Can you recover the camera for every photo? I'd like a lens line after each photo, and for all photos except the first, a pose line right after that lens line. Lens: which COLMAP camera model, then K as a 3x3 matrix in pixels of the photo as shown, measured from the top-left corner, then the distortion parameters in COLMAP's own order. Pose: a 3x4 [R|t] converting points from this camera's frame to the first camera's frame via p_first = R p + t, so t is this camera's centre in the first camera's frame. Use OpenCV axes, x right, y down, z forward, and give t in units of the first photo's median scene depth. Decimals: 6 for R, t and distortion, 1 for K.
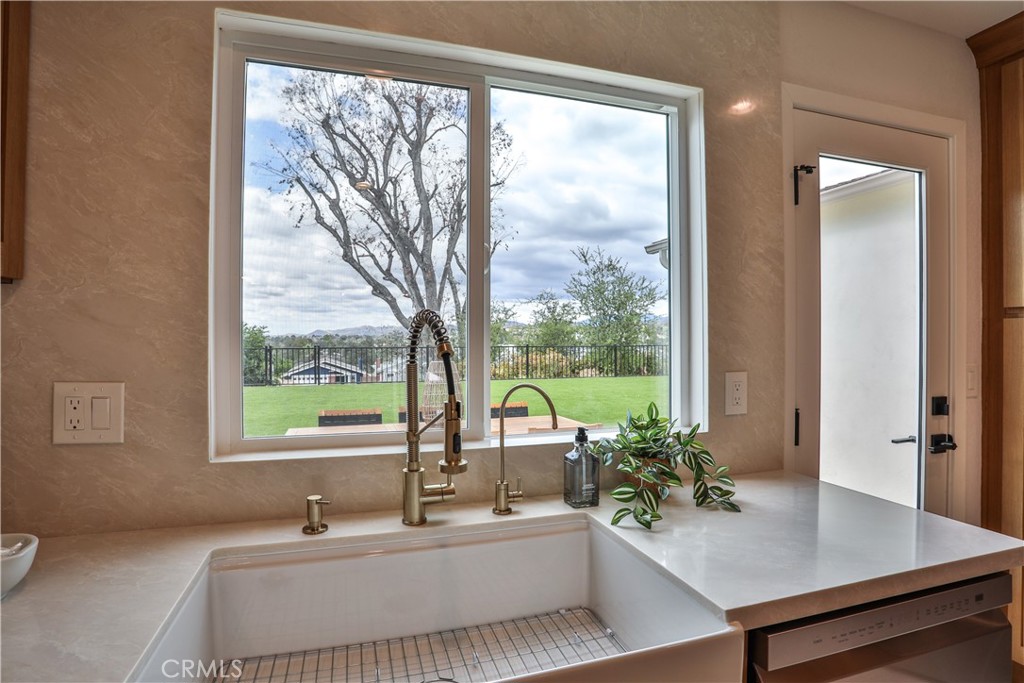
lens RADIAL K [[524.6, 0, 507.0], [0, 524.6, 340.4], [0, 0, 1]] dist [-0.078035, 0.030166]
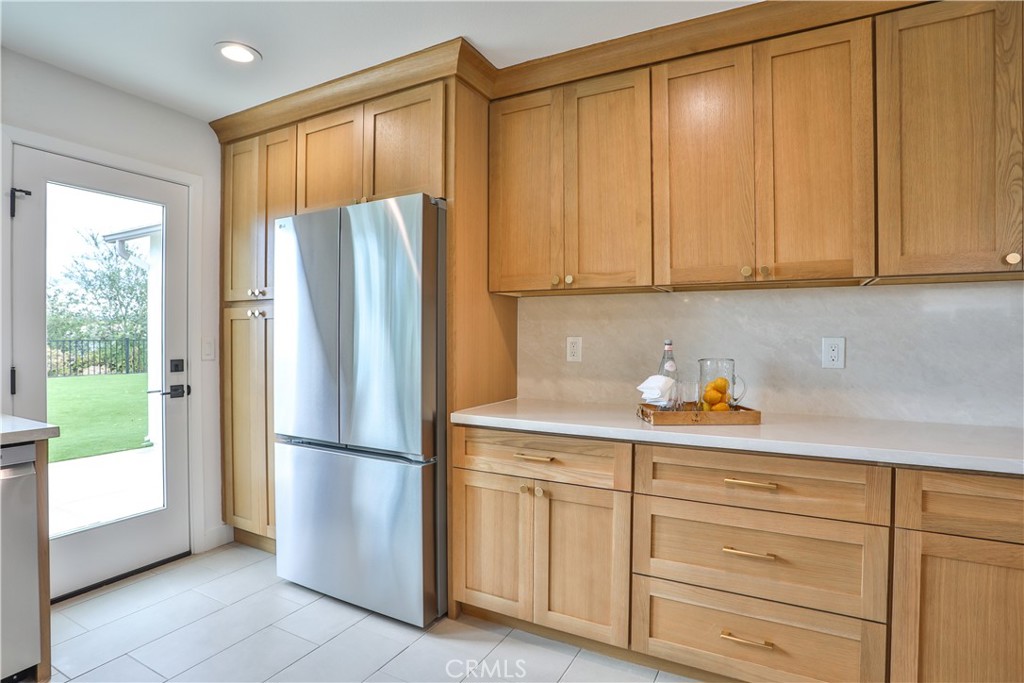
lens RADIAL K [[524.6, 0, 507.0], [0, 524.6, 340.3], [0, 0, 1]] dist [-0.078035, 0.030166]
pose [[0.719243, -0.002225, 0.694755, 0.063775], [-0.001342, 0.999989, 0.004592, 0.005847], [-0.694757, -0.004235, 0.719232, -0.093129]]
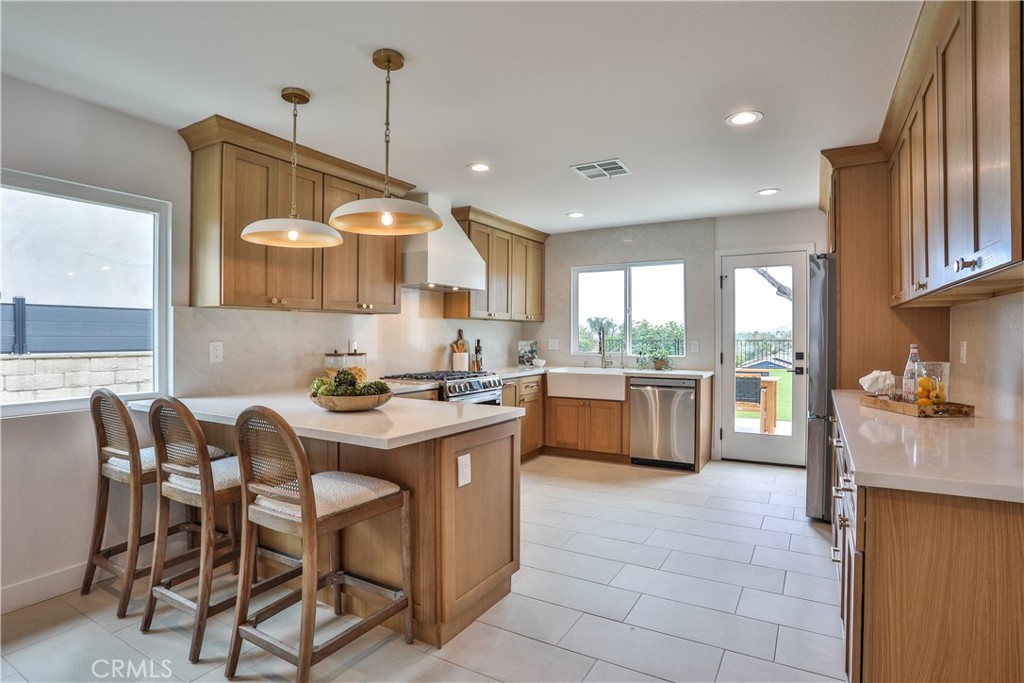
lens RADIAL K [[524.6, 0, 510.6], [0, 524.6, 338.4], [0, 0, 1]] dist [-0.078035, 0.030166]
pose [[0.667428, 0.003405, -0.744666, 0.226283], [-0.001225, 0.999993, 0.003474, 0.003983], [0.744673, -0.001406, 0.667428, -0.229759]]
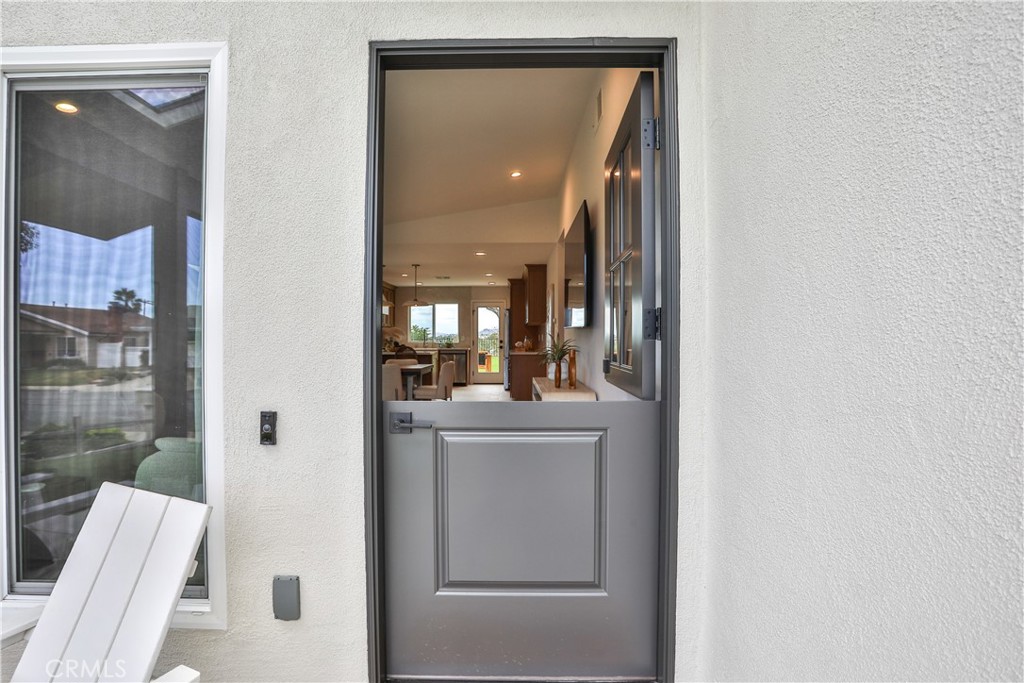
lens RADIAL K [[524.6, 0, 512.2], [0, 524.6, 339.7], [0, 0, 1]] dist [-0.078035, 0.030166]
pose [[0.954497, 0.001923, -0.298216, 0.388581], [-0.001816, 0.999998, 0.000636, 0.012127], [0.298217, -0.000065, 0.954498, -0.717937]]
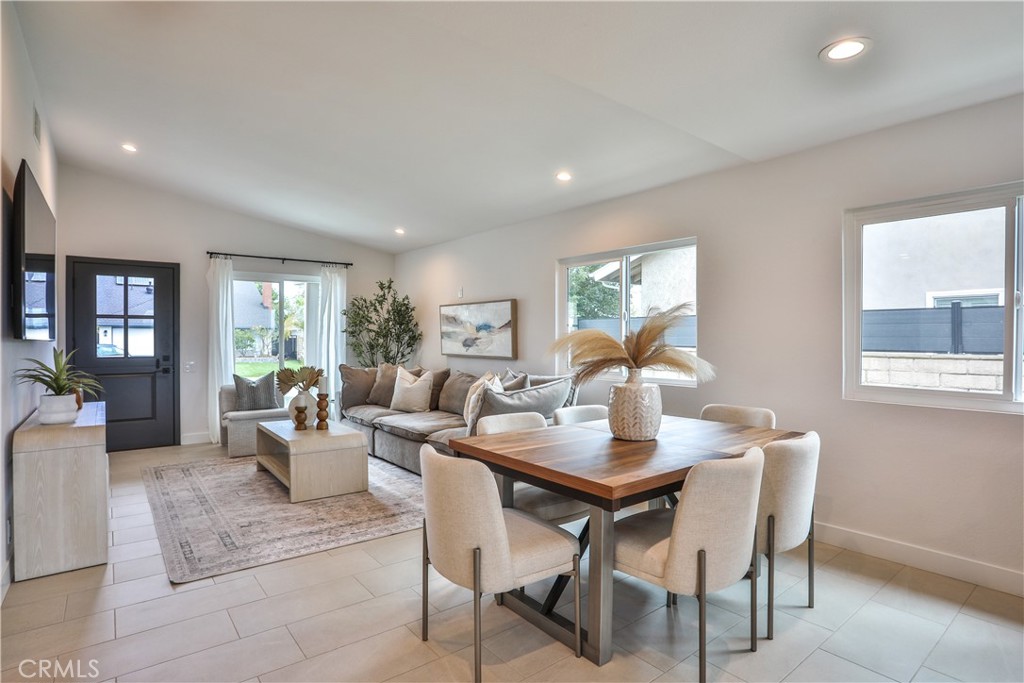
lens RADIAL K [[524.6, 0, 506.5], [0, 524.6, 340.2], [0, 0, 1]] dist [-0.078035, 0.030166]
pose [[-0.935289, 0.002489, -0.353876, 0.224555], [-0.000289, 0.999970, 0.007795, 0.003519], [0.353884, 0.007393, -0.935260, -0.153362]]
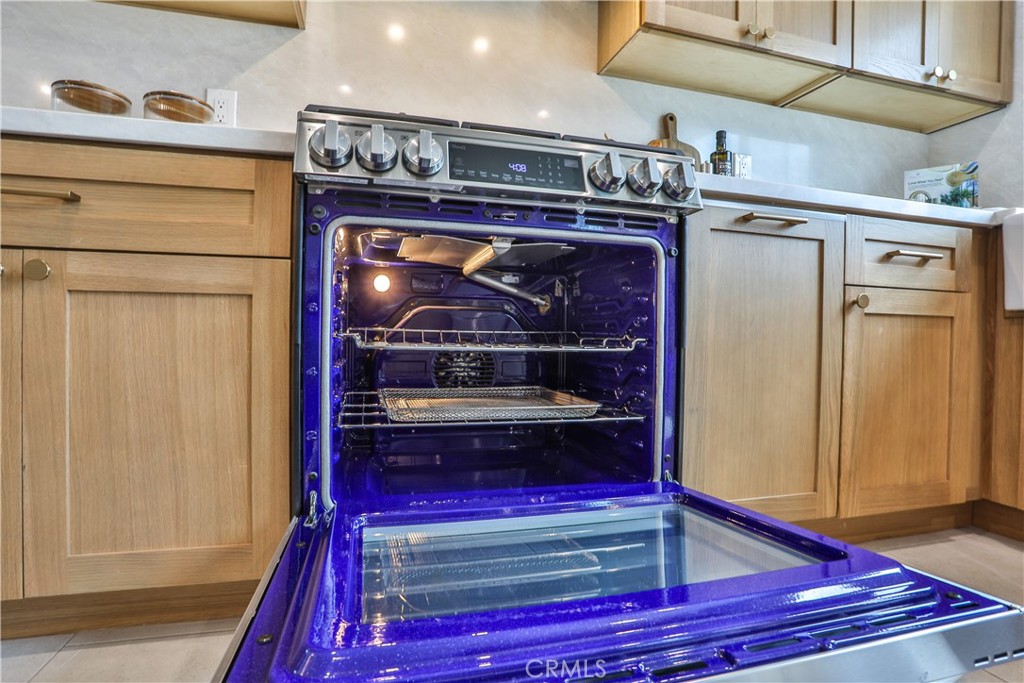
lens RADIAL K [[524.6, 0, 511.6], [0, 524.6, 334.6], [0, 0, 1]] dist [-0.078035, 0.030166]
pose [[-0.043224, 0.006270, -0.999046, 0.064561], [-0.018970, 0.999795, 0.007095, 0.050948], [0.998885, 0.019258, -0.043096, -0.050774]]
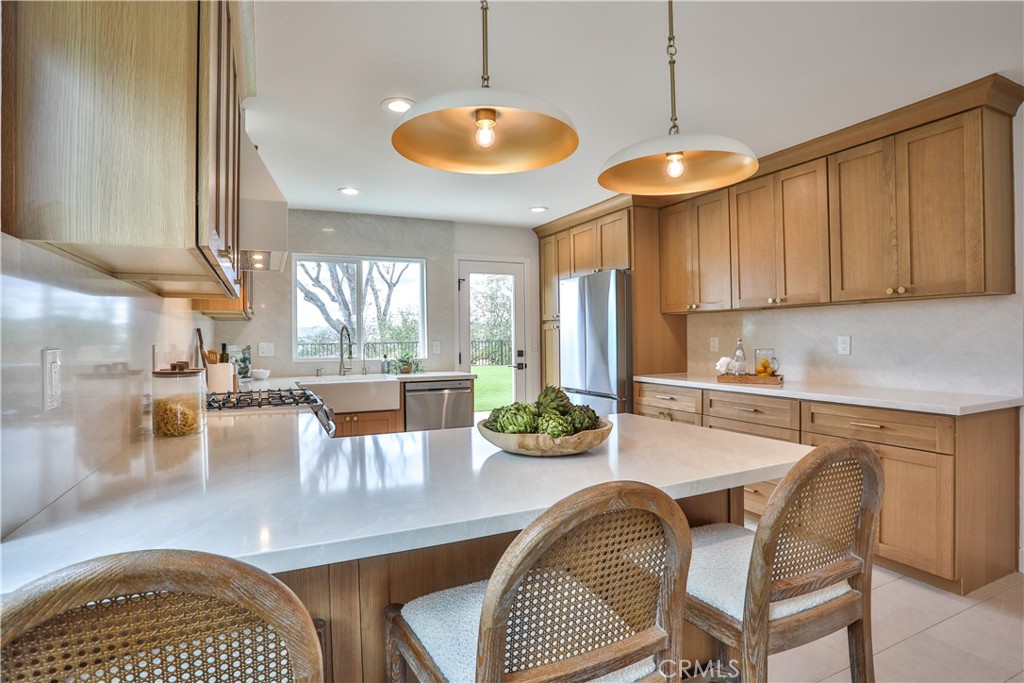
lens RADIAL K [[524.6, 0, 504.5], [0, 524.6, 341.8], [0, 0, 1]] dist [-0.078035, 0.030166]
pose [[0.991665, -0.011615, 0.128321, 0.045340], [0.011093, 0.999927, 0.004783, 0.005473], [-0.128367, -0.003320, 0.991721, -0.258097]]
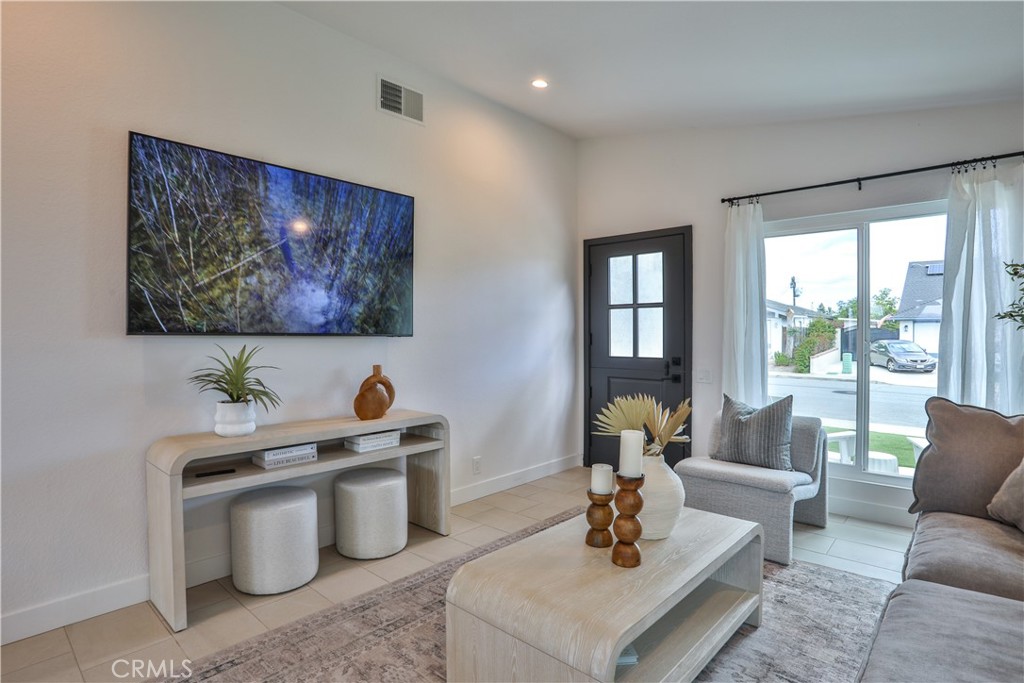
lens RADIAL K [[524.6, 0, 504.4], [0, 524.6, 339.5], [0, 0, 1]] dist [-0.078035, 0.030166]
pose [[-0.501999, -0.007380, 0.864837, 0.129937], [0.004679, 0.999926, 0.011249, 0.004791], [-0.864856, 0.009693, -0.501927, -0.389318]]
